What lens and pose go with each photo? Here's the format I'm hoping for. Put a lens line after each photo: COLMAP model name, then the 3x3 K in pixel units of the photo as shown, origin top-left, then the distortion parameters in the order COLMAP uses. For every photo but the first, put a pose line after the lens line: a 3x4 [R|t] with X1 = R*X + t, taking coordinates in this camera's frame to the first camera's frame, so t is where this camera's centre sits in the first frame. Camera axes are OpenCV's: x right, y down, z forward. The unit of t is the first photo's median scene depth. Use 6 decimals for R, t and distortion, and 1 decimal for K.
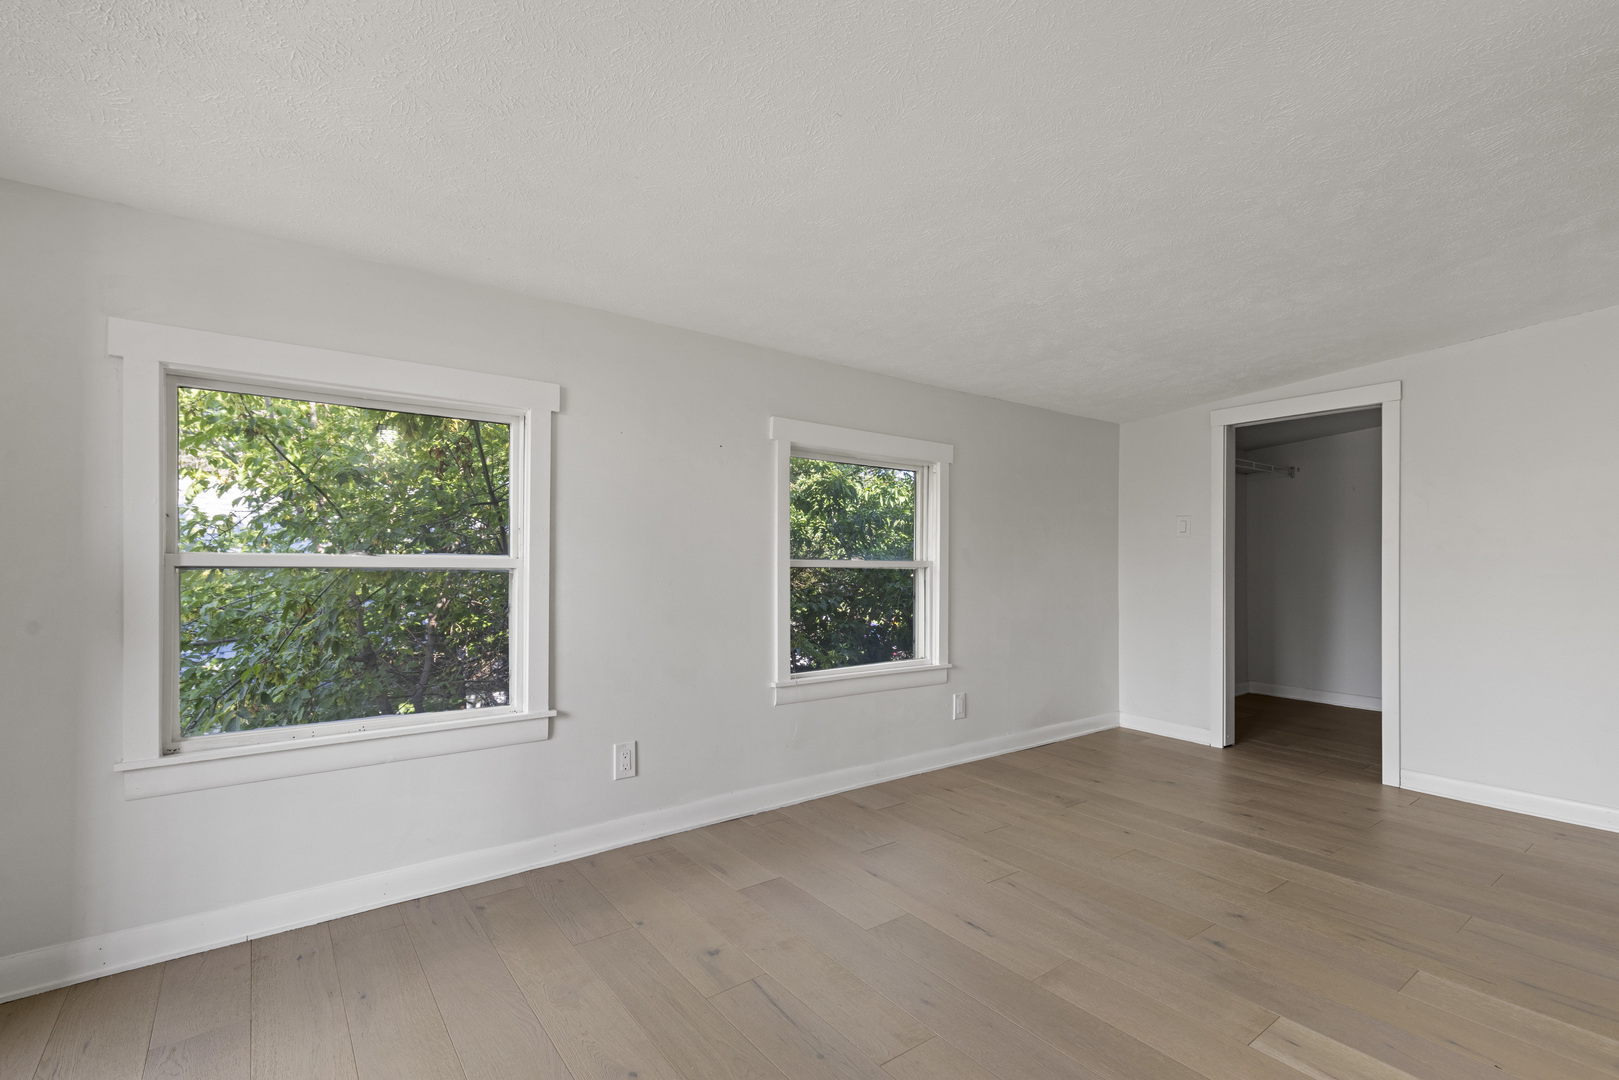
lens RADIAL K [[598.7, 0, 807.2], [0, 598.7, 563.6], [0, 0, 1]] dist [0.000490, 0.000075]
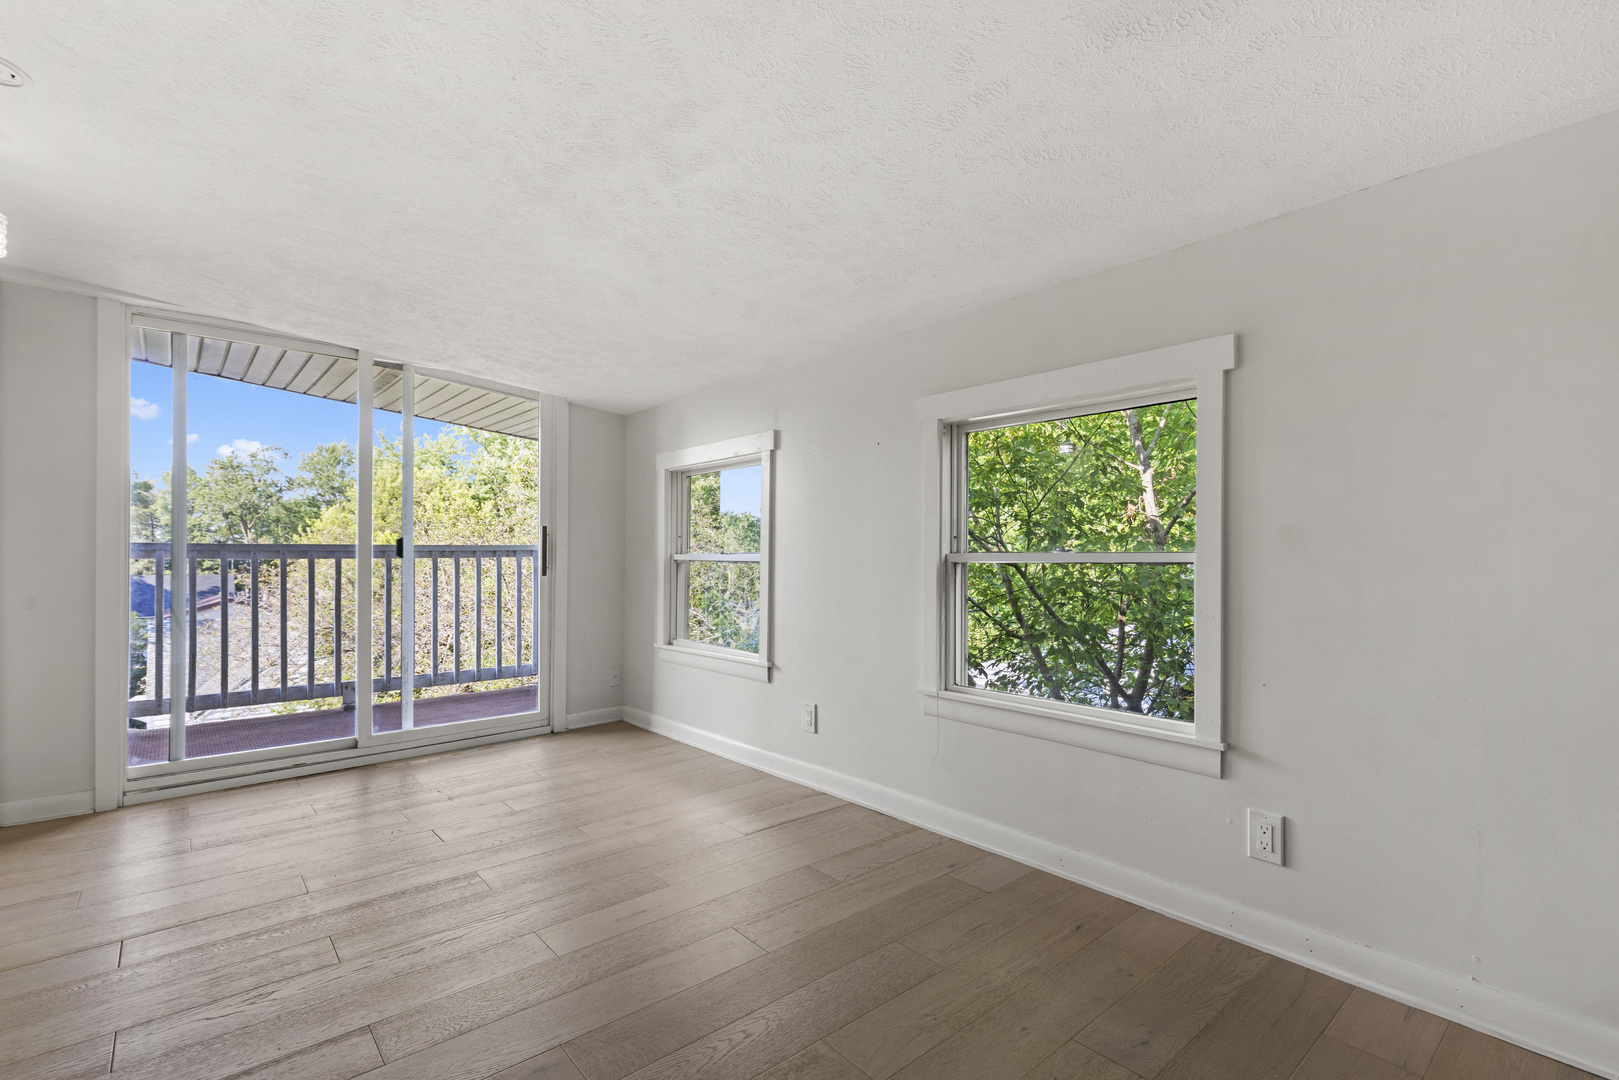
lens RADIAL K [[738.7, 0, 803.0], [0, 738.7, 547.1], [0, 0, 1]] dist [0.002506, 0.000569]
pose [[0.150560, -0.018645, -0.988425, 1.019837], [-0.001300, 0.999818, -0.019058, 0.006185], [0.988600, 0.004154, 0.150508, 0.639971]]
